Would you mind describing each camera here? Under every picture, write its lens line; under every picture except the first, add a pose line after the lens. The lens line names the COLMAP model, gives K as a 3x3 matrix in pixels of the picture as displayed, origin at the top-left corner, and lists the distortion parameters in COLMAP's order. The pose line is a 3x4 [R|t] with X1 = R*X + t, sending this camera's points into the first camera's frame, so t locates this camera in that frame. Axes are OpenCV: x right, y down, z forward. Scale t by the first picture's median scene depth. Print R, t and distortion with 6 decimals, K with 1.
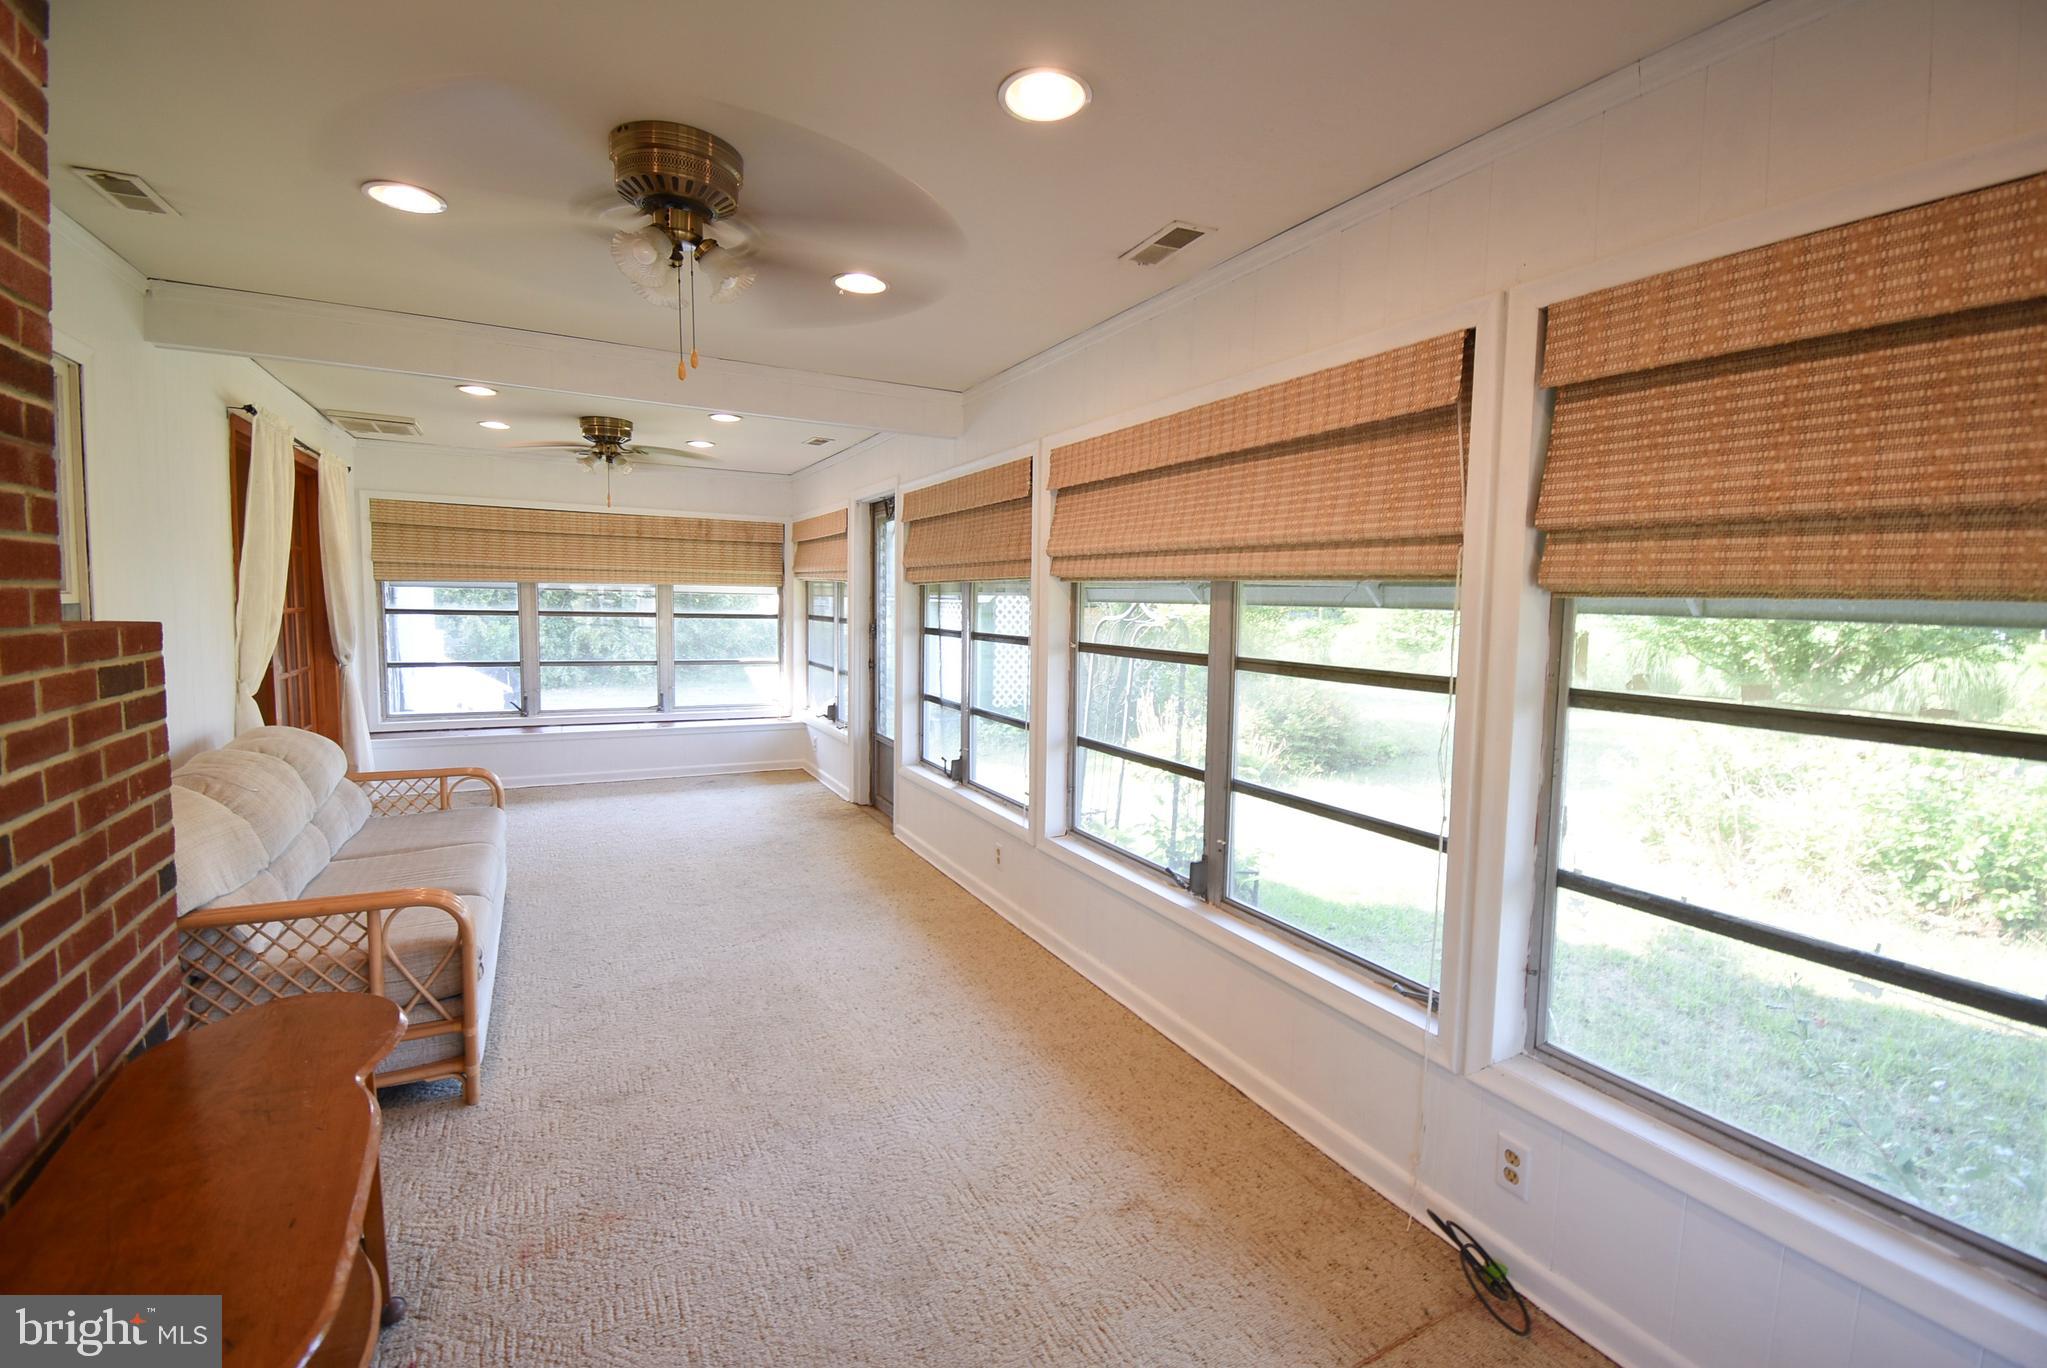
lens RADIAL K [[897.1, 0, 1034.5], [0, 897.1, 671.9], [0, 0, 1]] dist [0.015540, -0.025046]
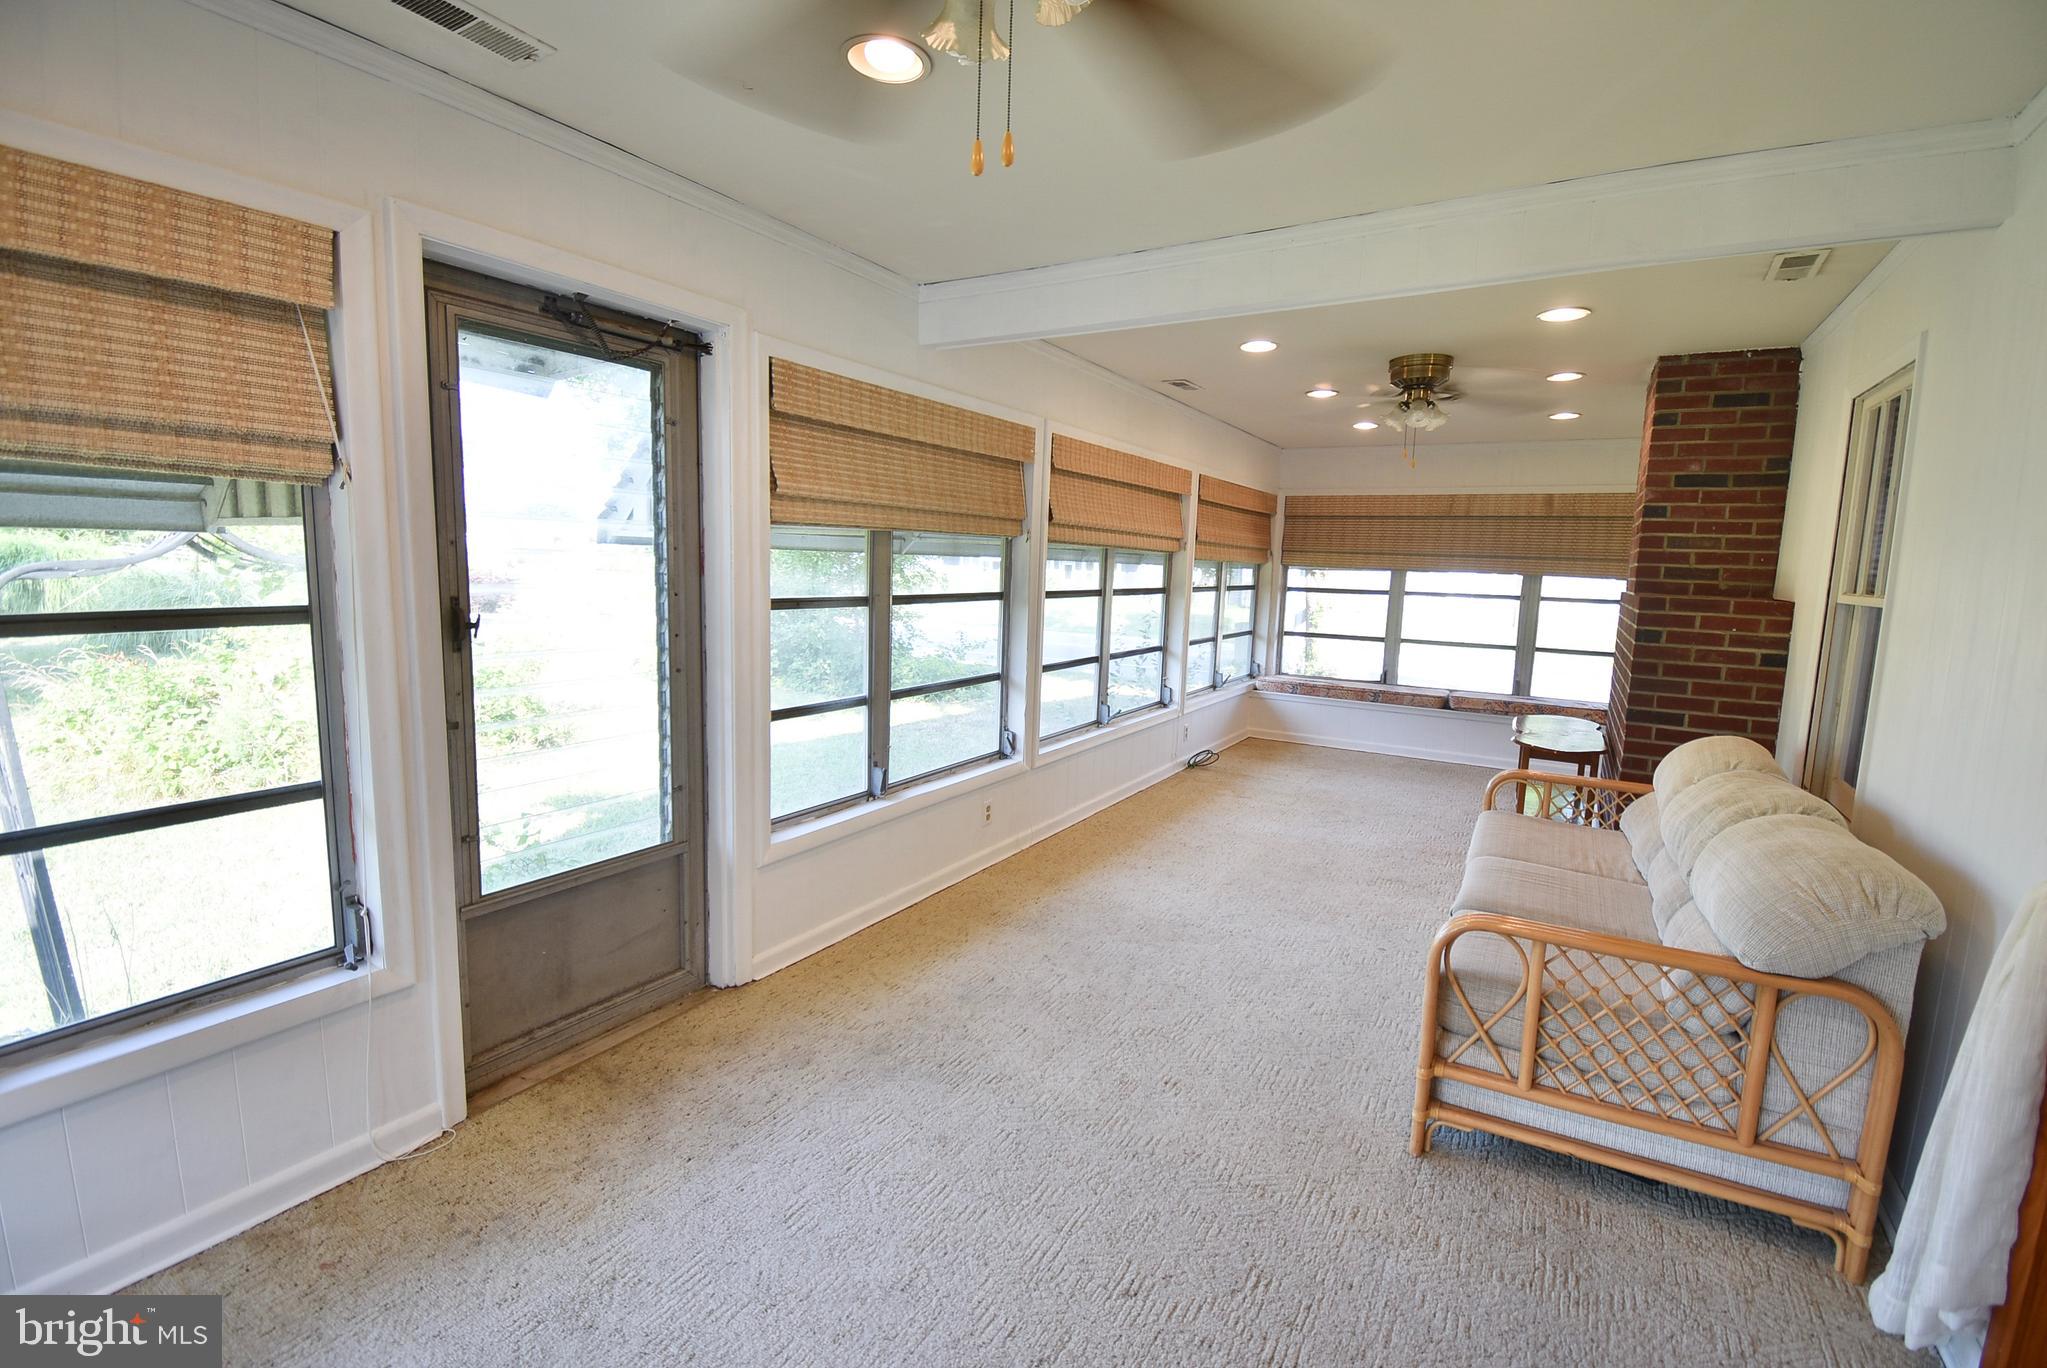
lens RADIAL K [[897.1, 0, 1034.5], [0, 897.1, 671.9], [0, 0, 1]] dist [0.015540, -0.025046]
pose [[-0.521951, -0.143587, 0.840803, -0.797445], [0.024116, 0.982851, 0.182816, -0.119162], [-0.852634, 0.115698, -0.509538, 1.297995]]
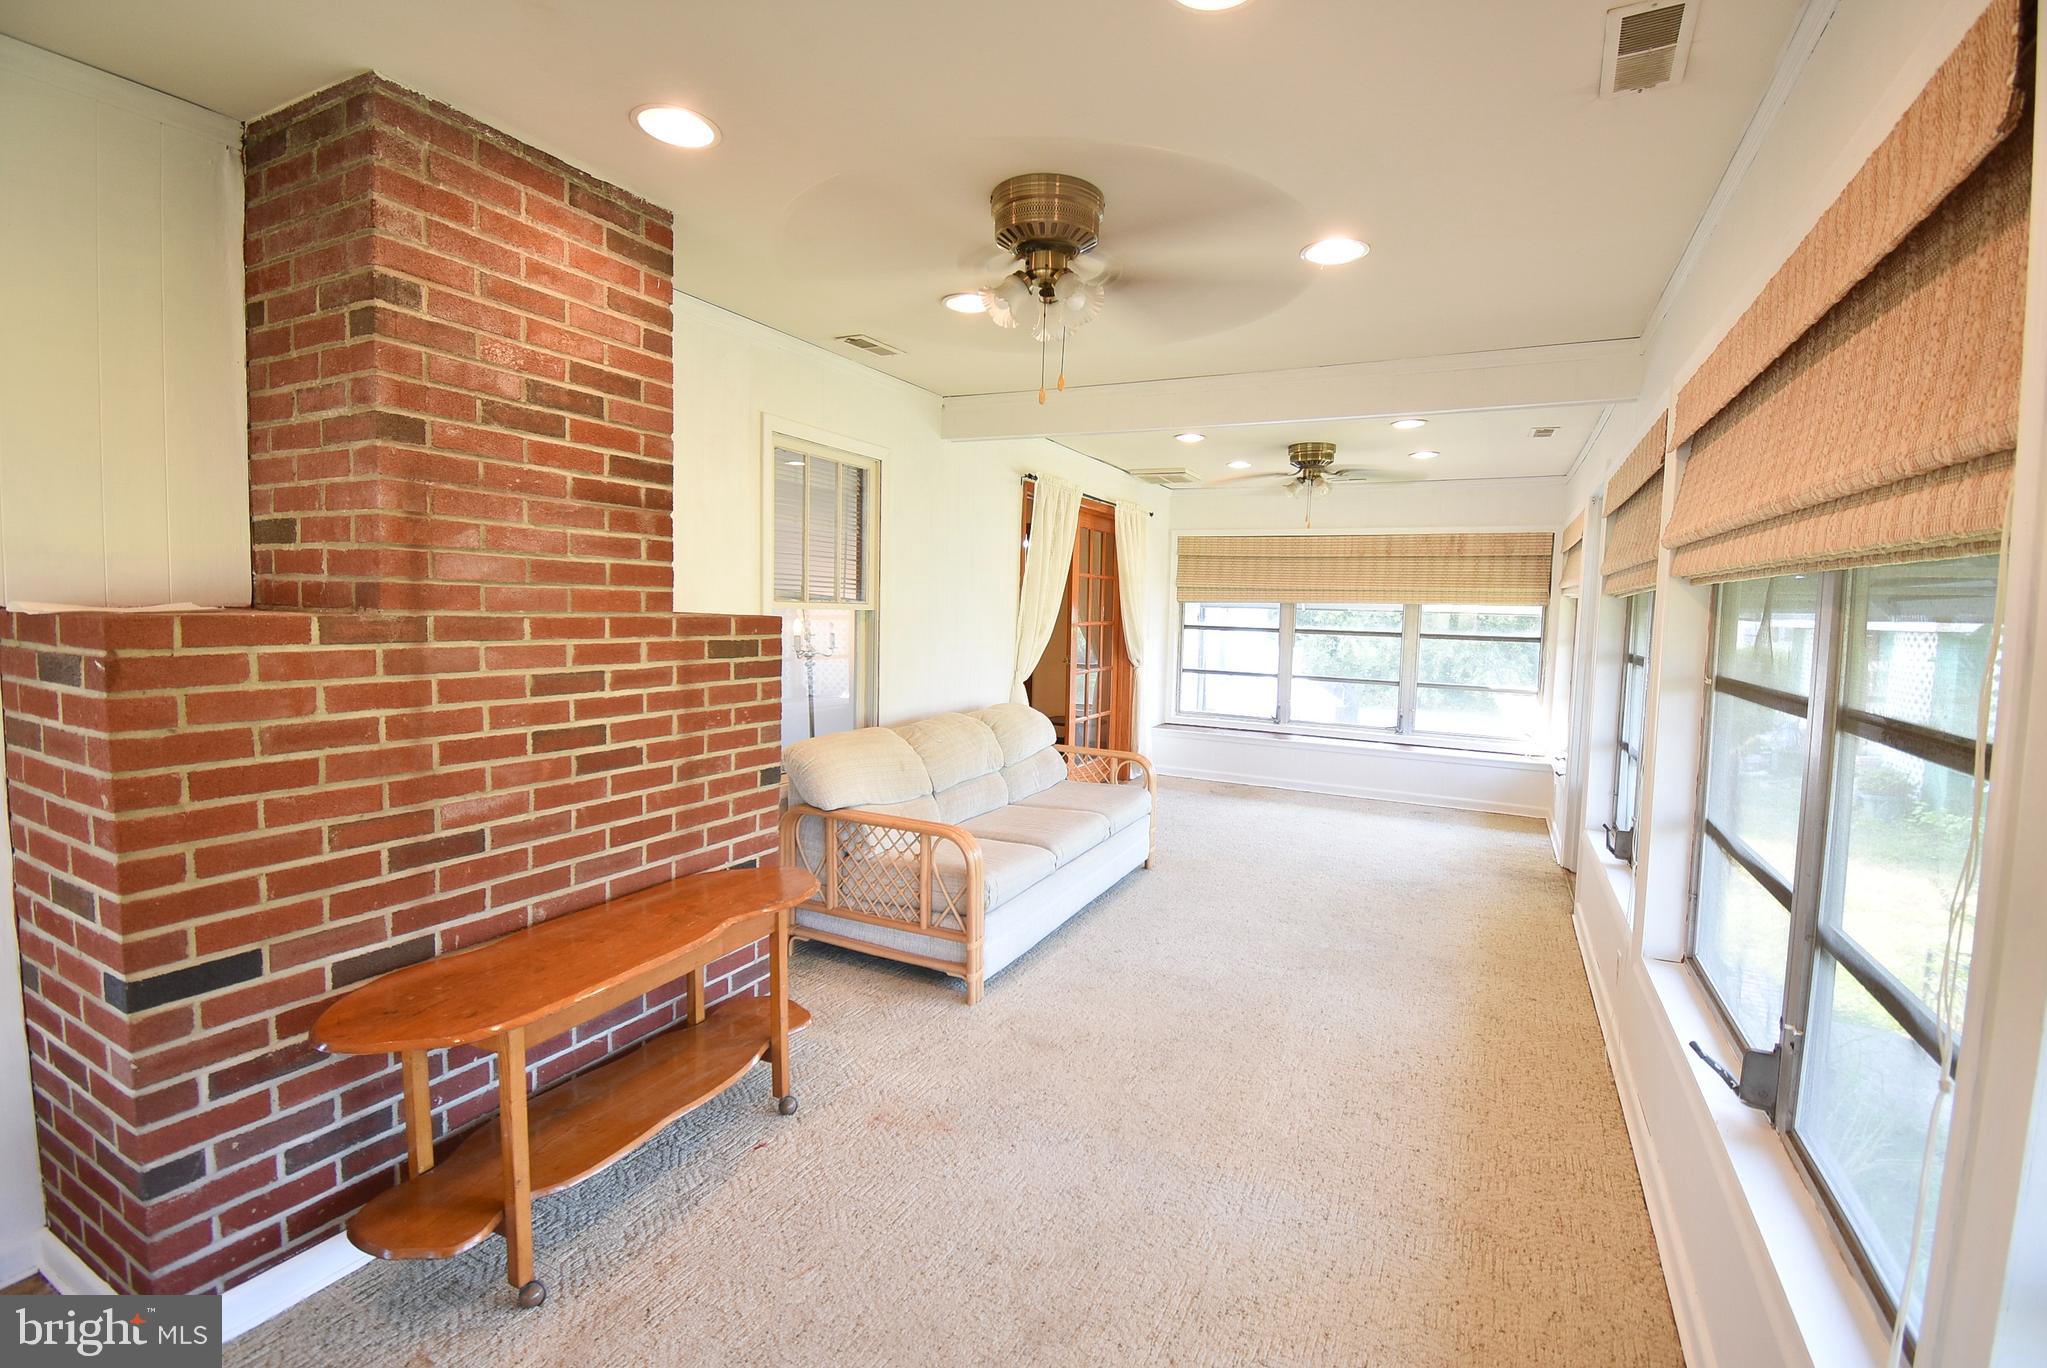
lens RADIAL K [[897.1, 0, 1034.5], [0, 897.1, 671.9], [0, 0, 1]] dist [0.015540, -0.025046]
pose [[0.582501, 0.054105, -0.811027, 0.231381], [-0.077723, 0.996918, 0.010684, -0.003772], [0.809105, 0.056812, 0.584911, 0.164786]]
